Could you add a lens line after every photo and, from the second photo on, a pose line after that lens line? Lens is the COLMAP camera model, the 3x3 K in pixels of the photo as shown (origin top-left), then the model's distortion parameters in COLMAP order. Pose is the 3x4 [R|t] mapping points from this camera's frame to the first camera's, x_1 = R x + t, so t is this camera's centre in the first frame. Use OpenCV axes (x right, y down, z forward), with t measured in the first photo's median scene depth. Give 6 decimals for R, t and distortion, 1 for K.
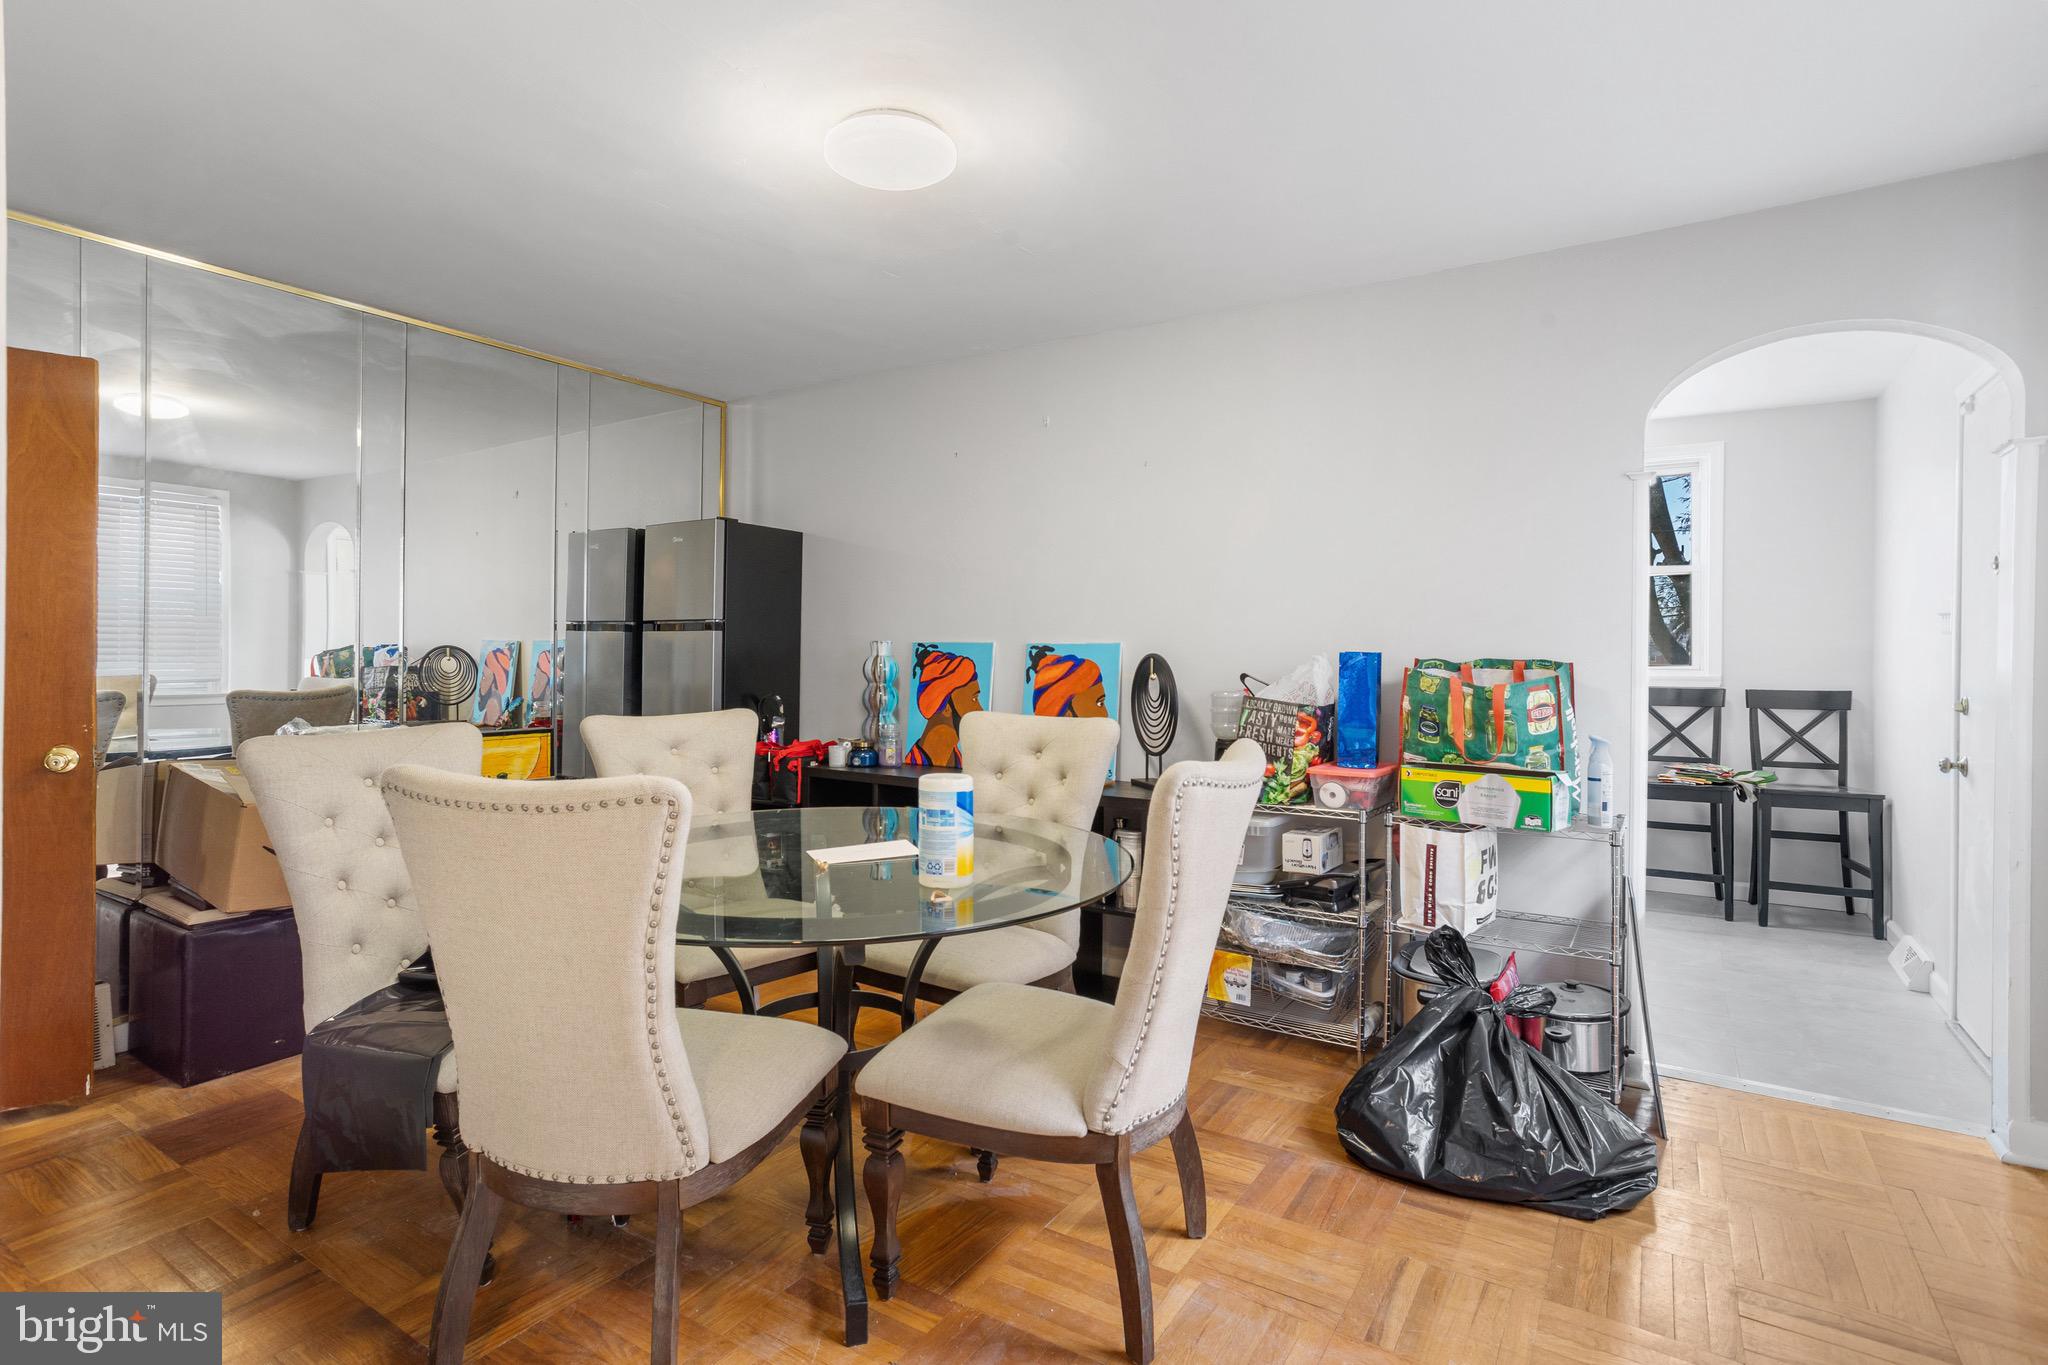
lens RADIAL K [[999.3, 0, 1008.3], [0, 999.3, 666.2], [0, 0, 1]] dist [-0.056336, 0.037029]
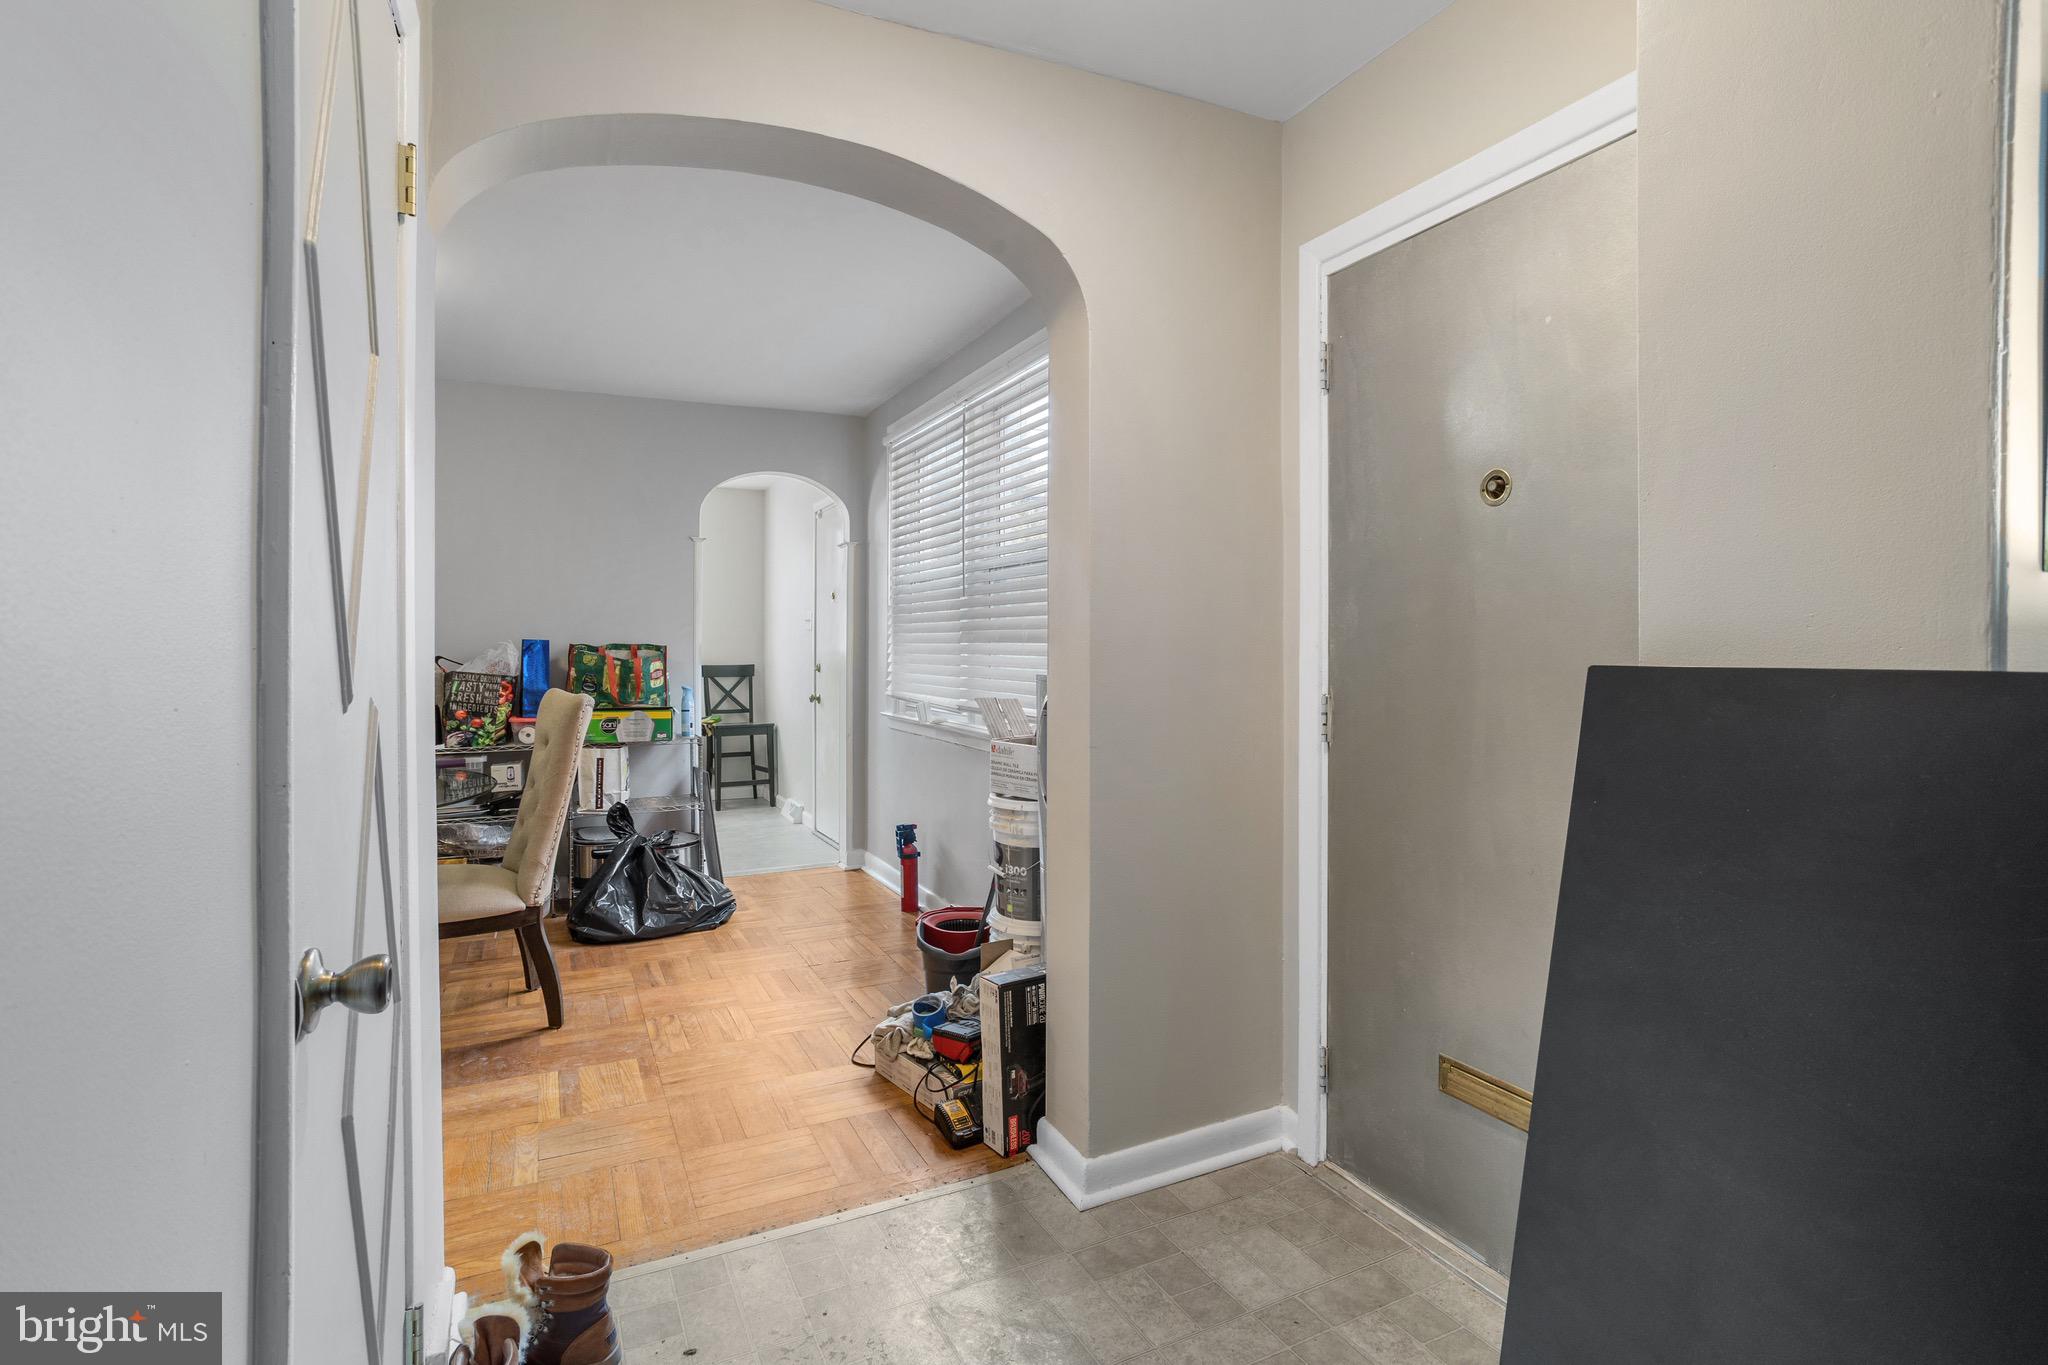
lens RADIAL K [[999.3, 0, 1008.3], [0, 999.3, 666.2], [0, 0, 1]] dist [-0.056336, 0.037029]
pose [[0.516790, -0.019035, 0.855900, -0.568356], [0.012454, 0.999814, 0.014716, 0.013259], [-0.856021, 0.003055, 0.516931, -0.383262]]
